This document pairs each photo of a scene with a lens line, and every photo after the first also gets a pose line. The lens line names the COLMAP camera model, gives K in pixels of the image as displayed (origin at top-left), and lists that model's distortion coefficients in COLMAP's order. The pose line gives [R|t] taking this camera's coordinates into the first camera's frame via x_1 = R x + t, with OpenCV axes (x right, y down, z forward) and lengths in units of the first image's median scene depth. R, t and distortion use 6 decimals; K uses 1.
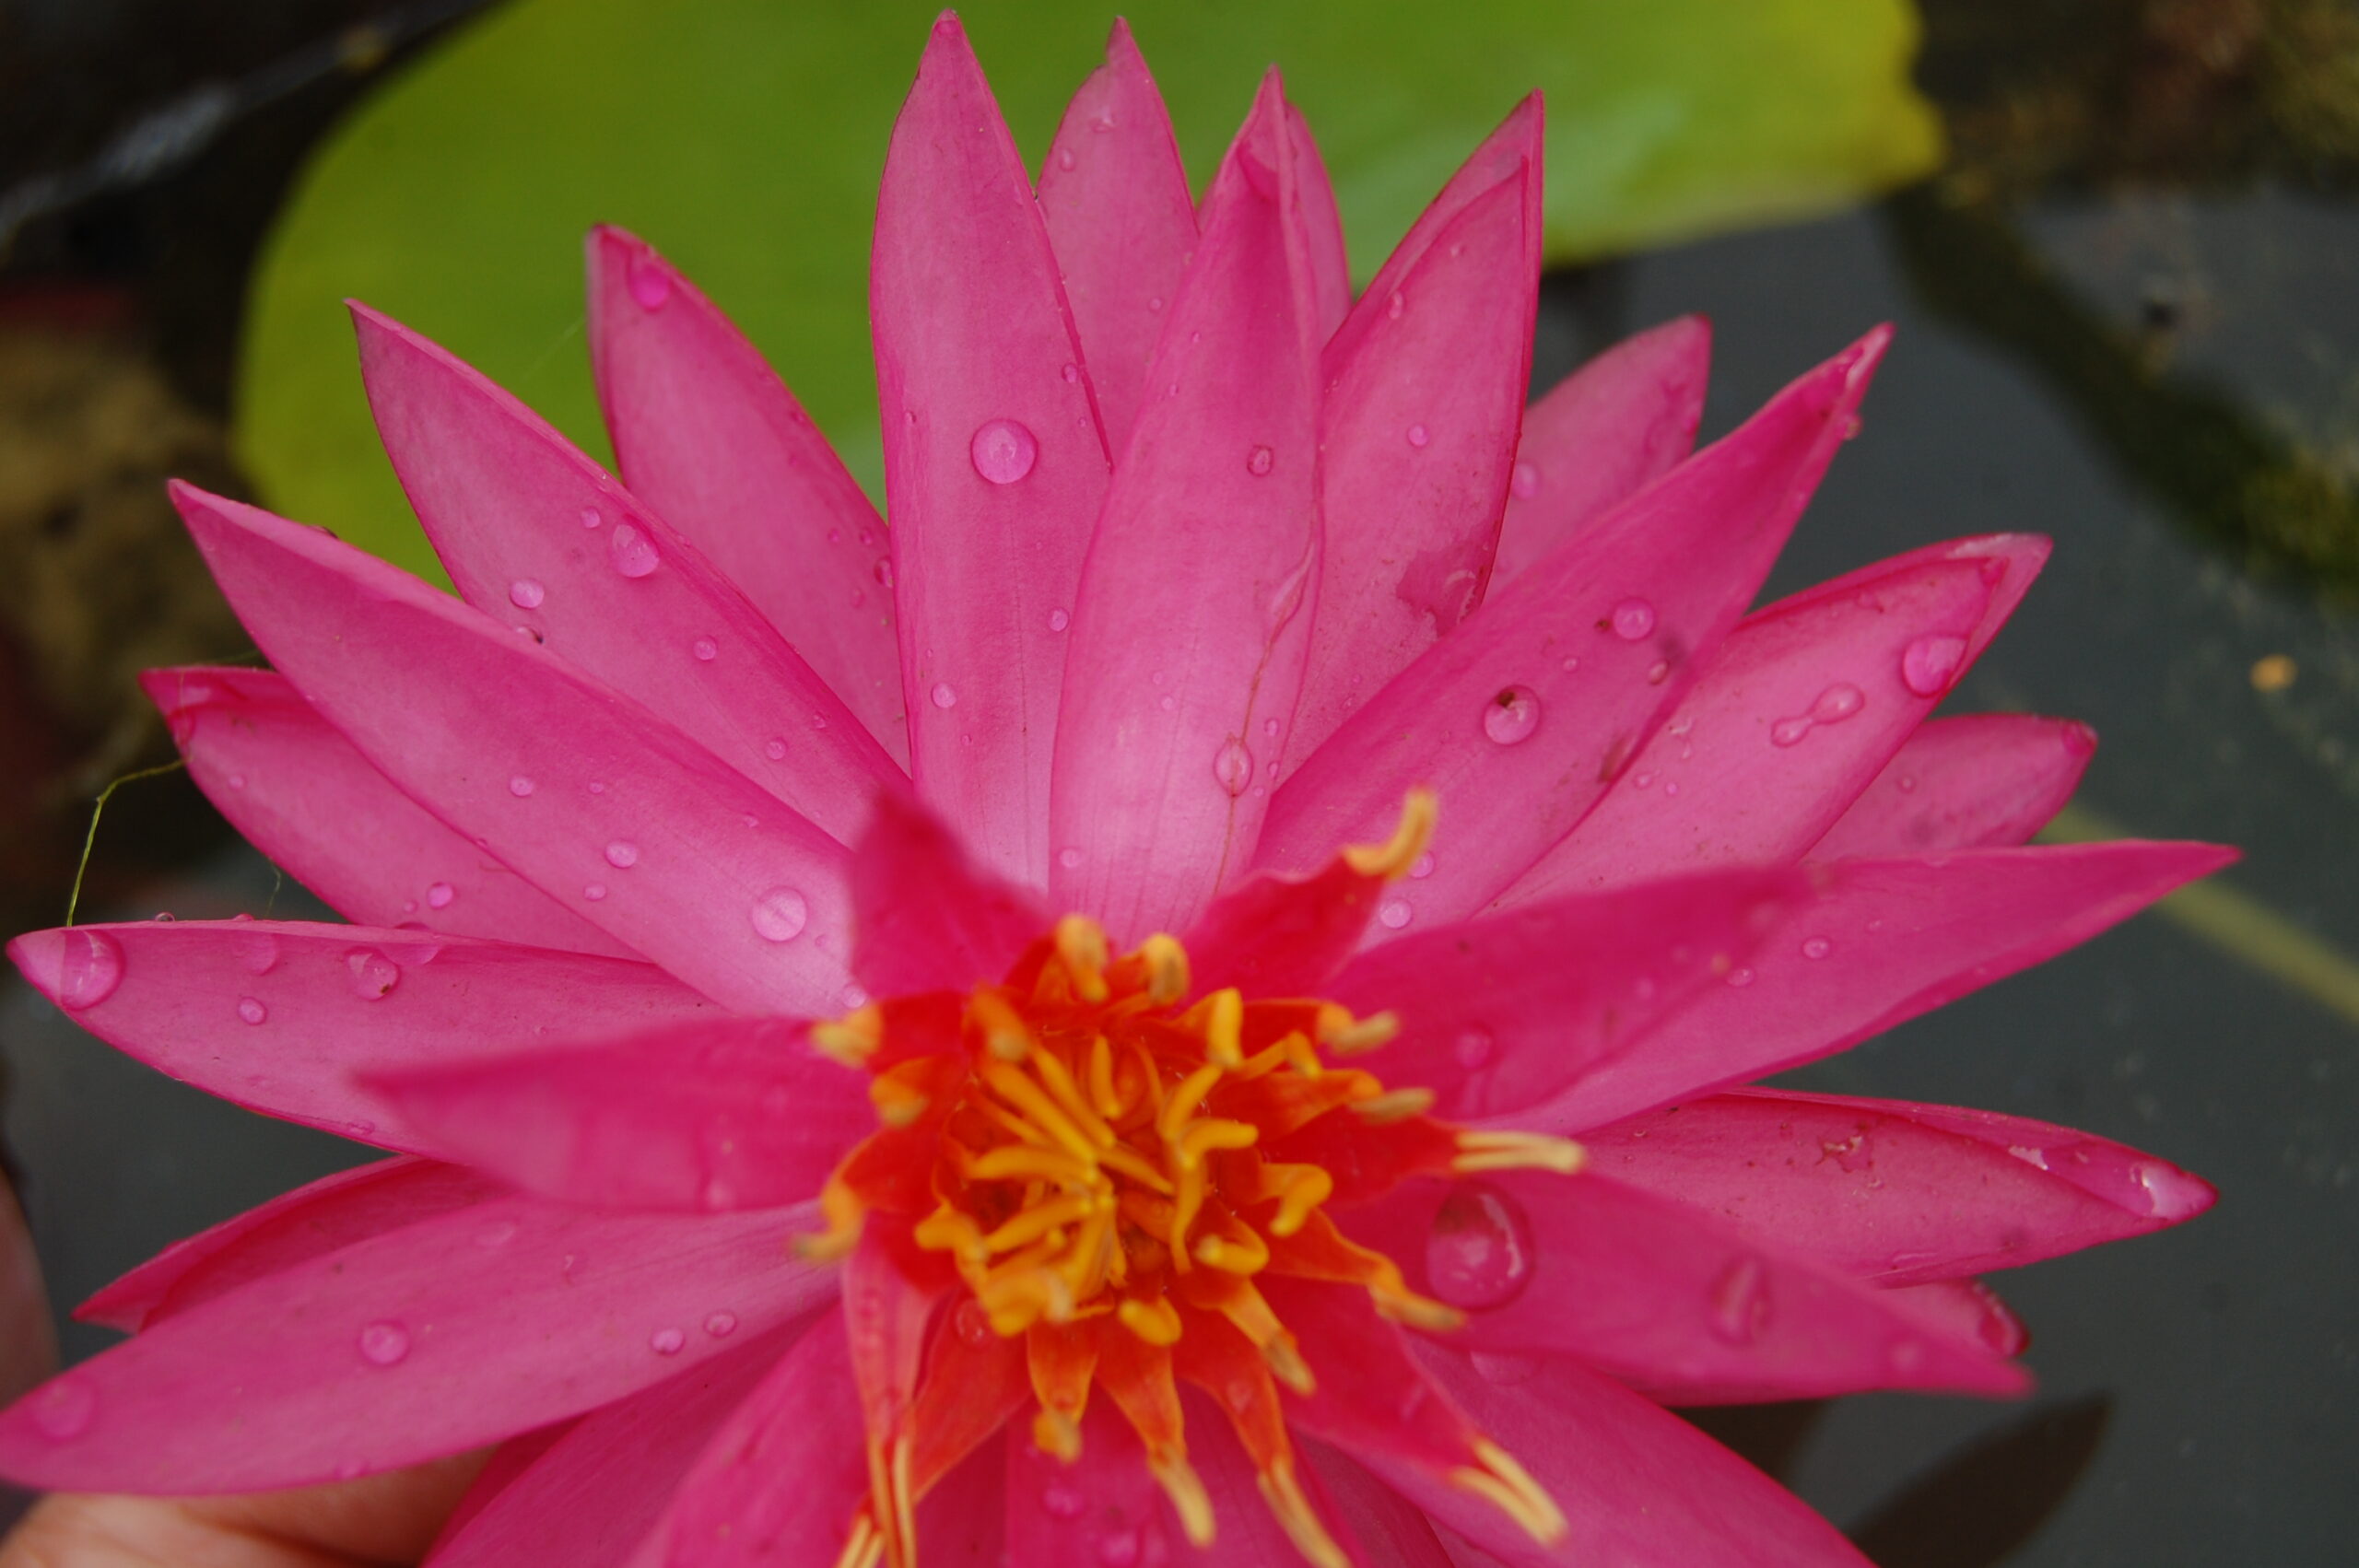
lens RADIAL K [[3672.2, 0, 1206.6], [0, 3672.2, 834.9], [0, 0, 1]] dist [0.006012, 0.000000]
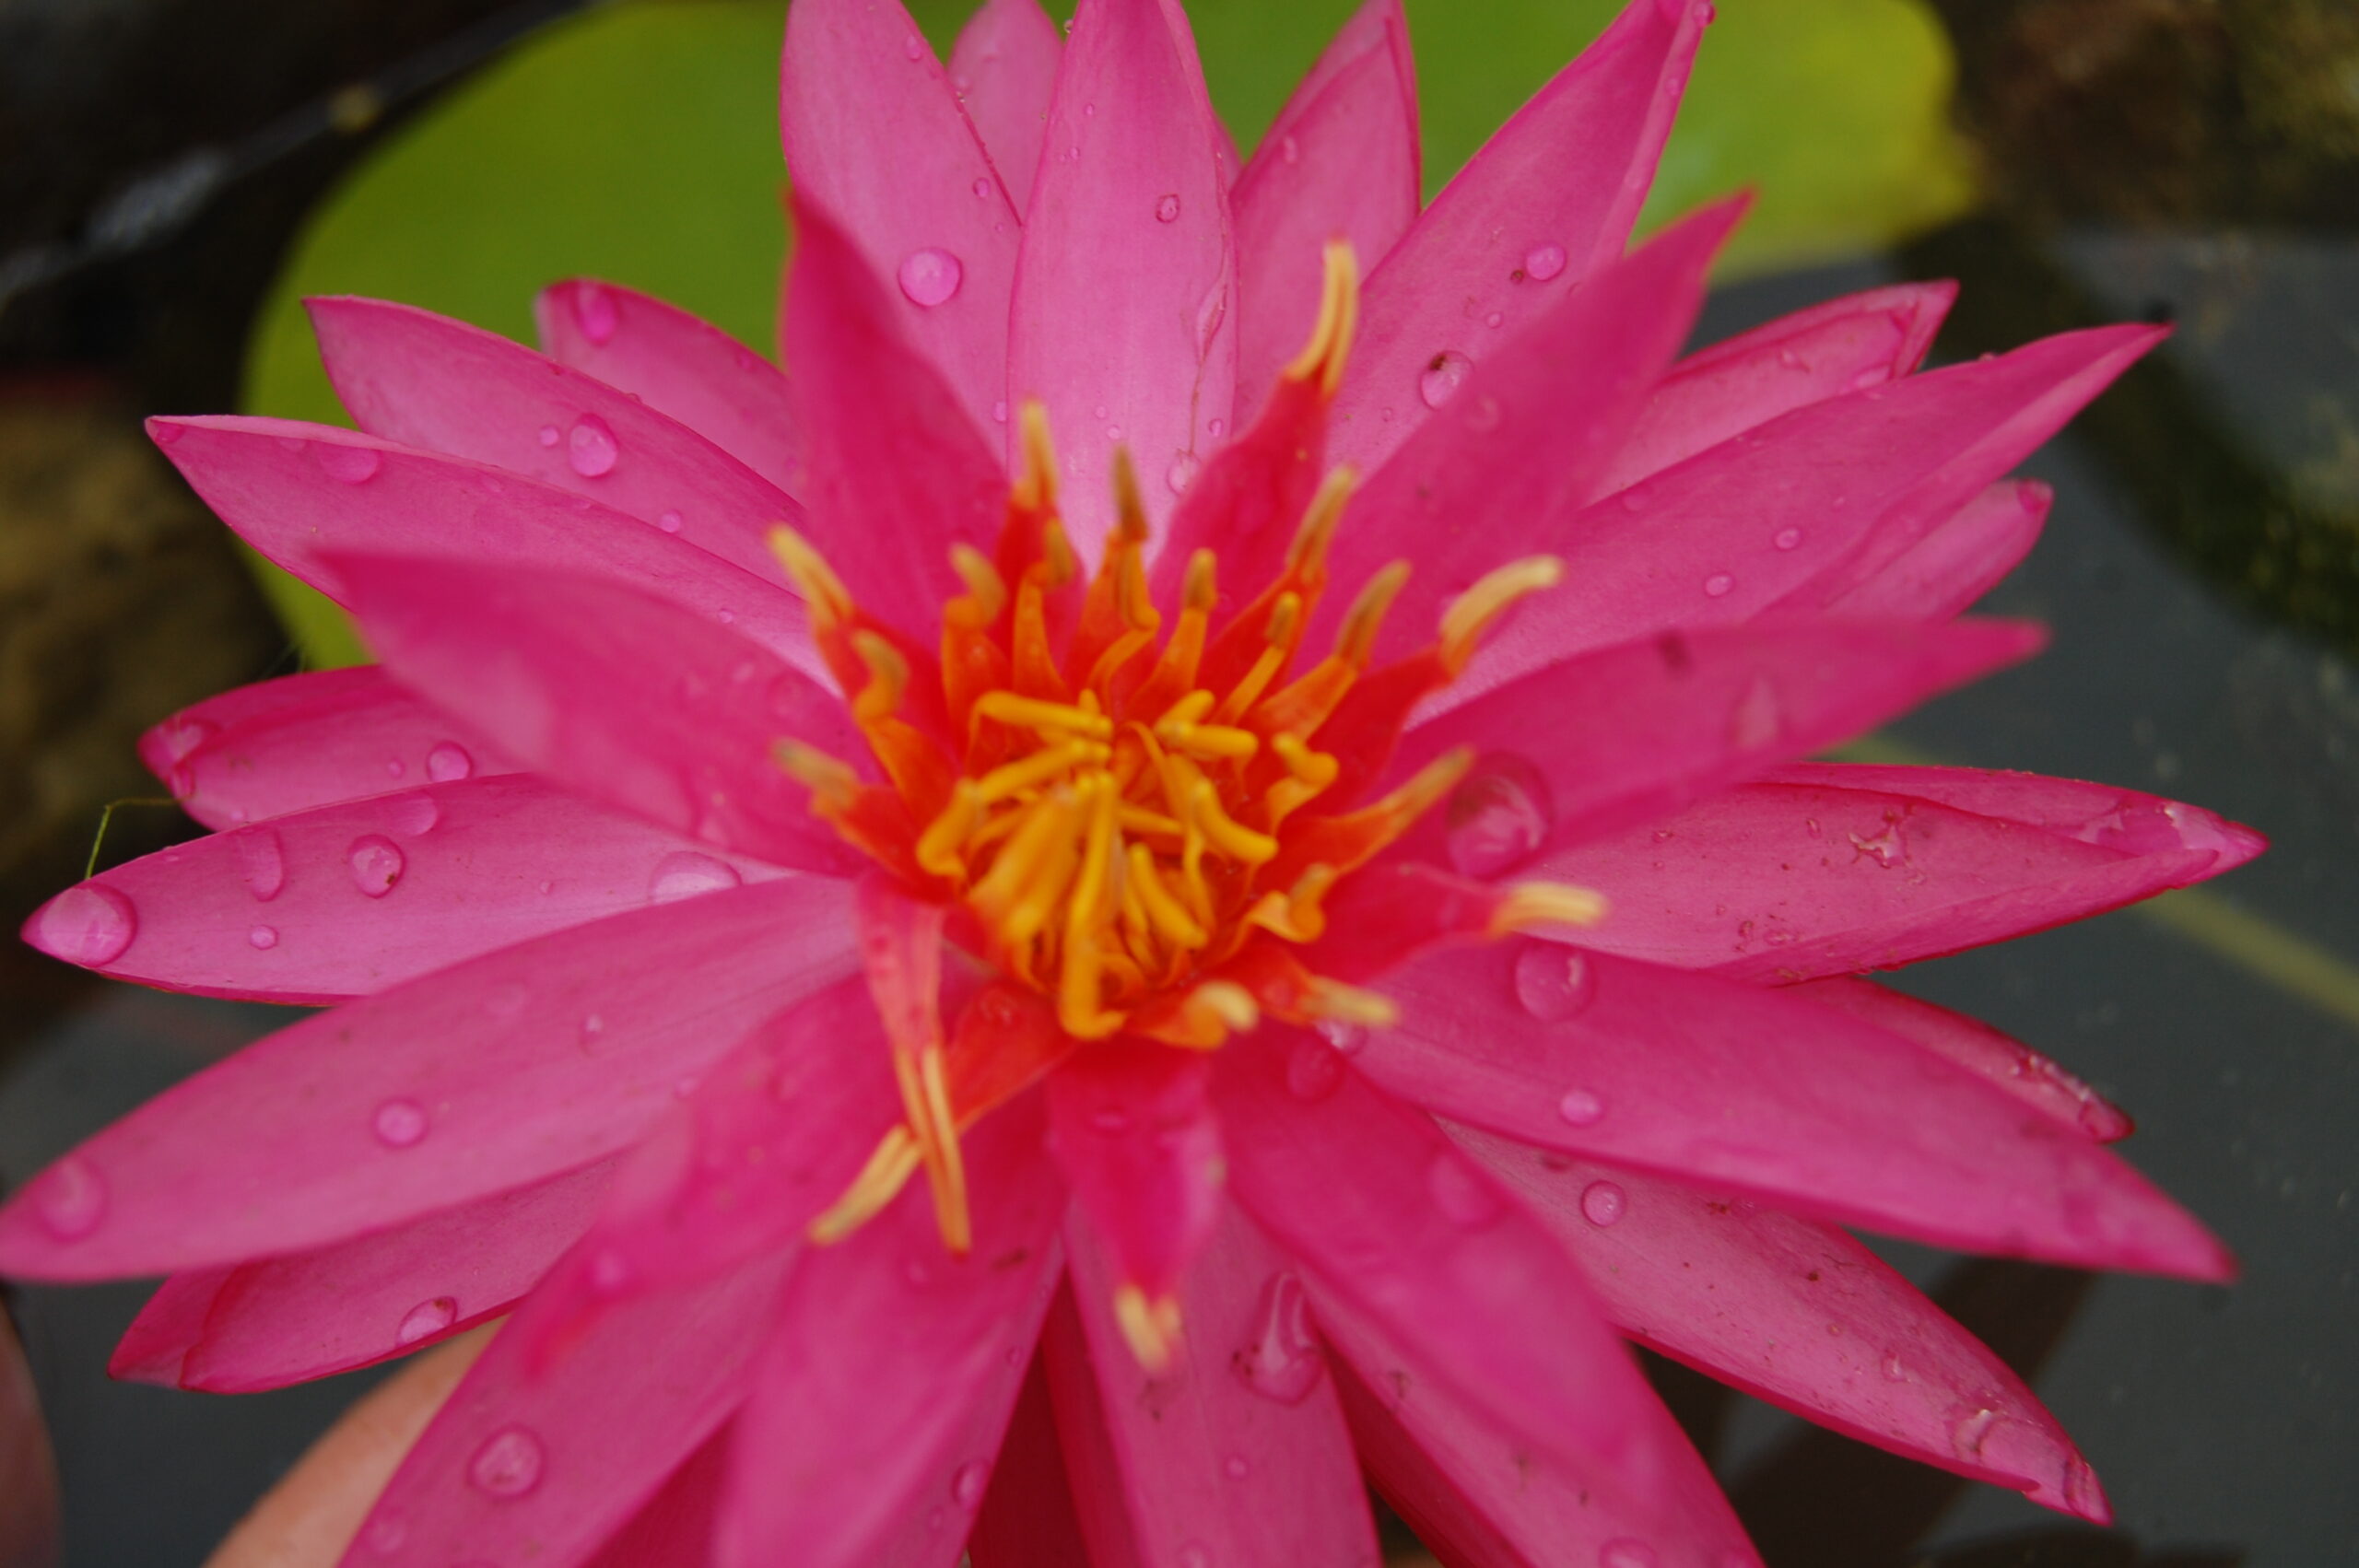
lens RADIAL K [[3672.2, 0, 1188.1], [0, 3672.2, 785.0], [0, 0, 1]] dist [0.006012, 0.000000]
pose [[0.987748, -0.156035, -0.002605, -0.002775], [0.146532, 0.933072, -0.328488, 0.390206], [0.053686, 0.324082, 0.944505, 0.067800]]
